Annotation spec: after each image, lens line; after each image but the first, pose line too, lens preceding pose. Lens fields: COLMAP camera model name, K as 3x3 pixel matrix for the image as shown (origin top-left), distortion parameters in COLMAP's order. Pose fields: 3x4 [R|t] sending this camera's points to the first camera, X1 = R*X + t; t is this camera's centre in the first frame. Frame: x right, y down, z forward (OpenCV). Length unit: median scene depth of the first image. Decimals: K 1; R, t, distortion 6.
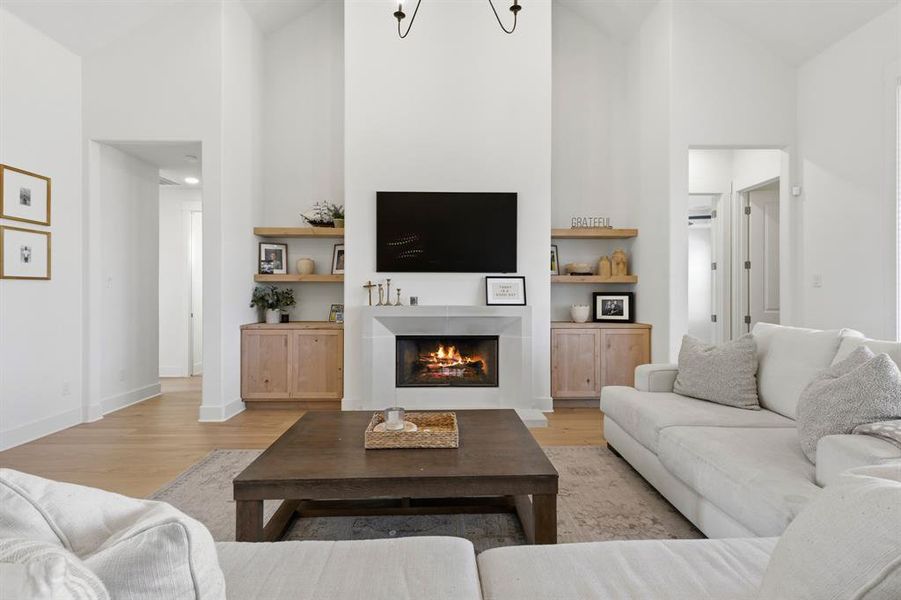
lens RADIAL K [[418.9, 0, 450.4], [0, 418.9, 294.1], [0, 0, 1]] dist [0.010700, -0.001257]
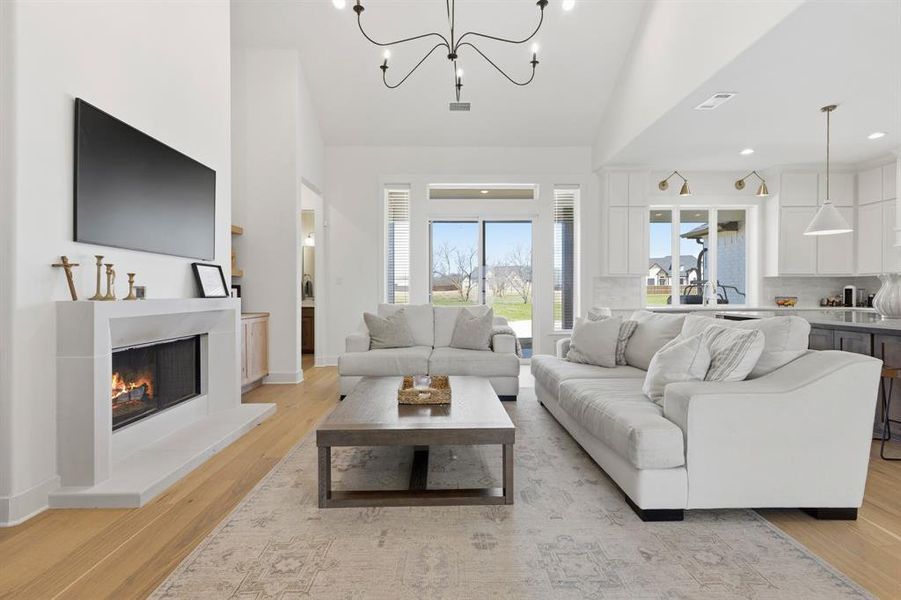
lens RADIAL K [[422.9, 0, 452.7], [0, 422.9, 294.4], [0, 0, 1]] dist [0.012834, -0.000139]
pose [[0.001090, -0.004060, 0.999991, -0.729788], [0.000507, 0.999992, 0.004059, 0.016184], [-0.999999, 0.000502, 0.001092, 0.485548]]
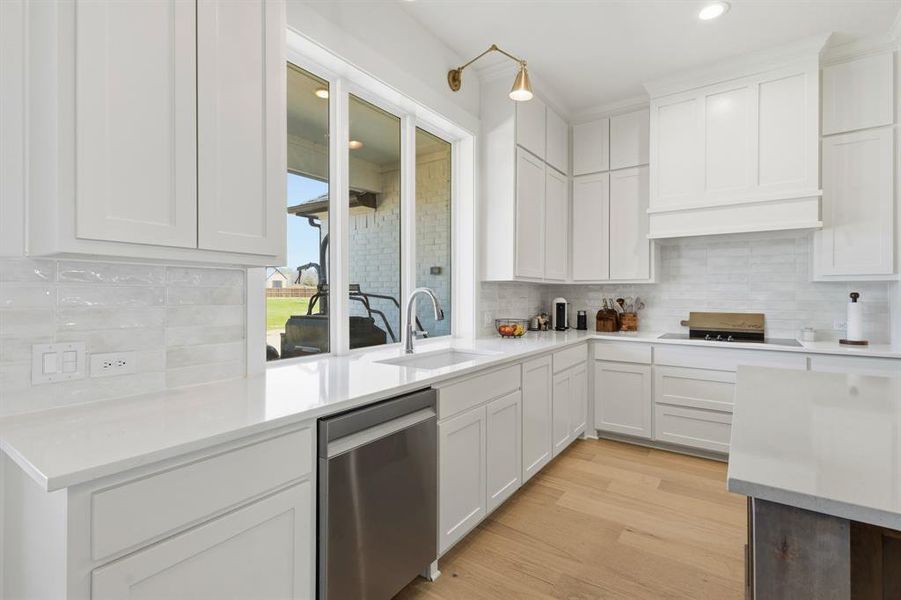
lens RADIAL K [[418.9, 0, 450.4], [0, 418.9, 294.1], [0, 0, 1]] dist [0.010700, -0.001257]
pose [[-0.808078, -0.001901, 0.589072, 0.391079], [-0.002954, 0.999995, -0.000825, -0.014597], [-0.589068, -0.002407, -0.808080, 0.023412]]
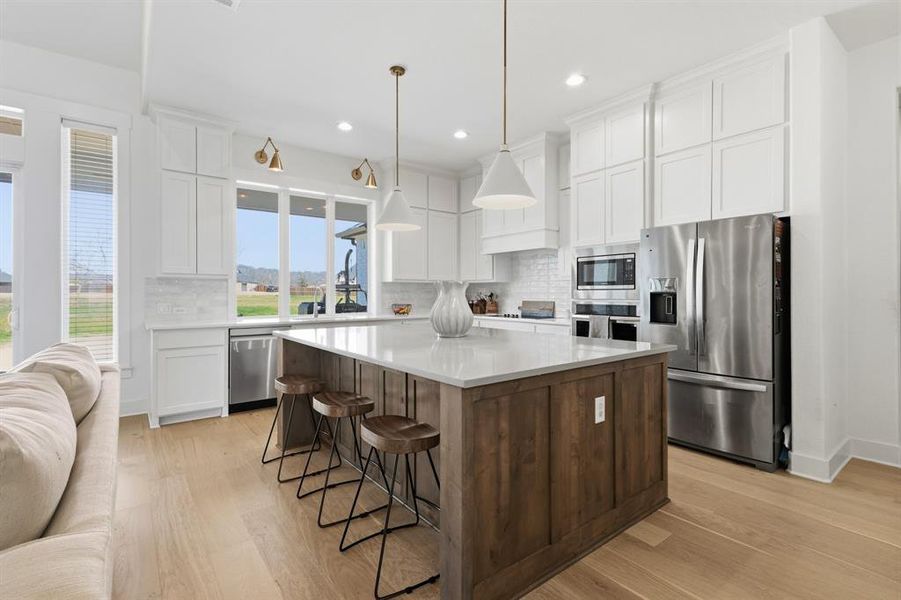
lens RADIAL K [[418.9, 0, 450.4], [0, 418.9, 294.1], [0, 0, 1]] dist [0.010700, -0.001257]
pose [[-0.593137, 0.000835, 0.805101, -0.410096], [0.000596, 1.000000, -0.000599, -0.000049], [-0.805101, 0.000124, -0.593137, -0.008028]]
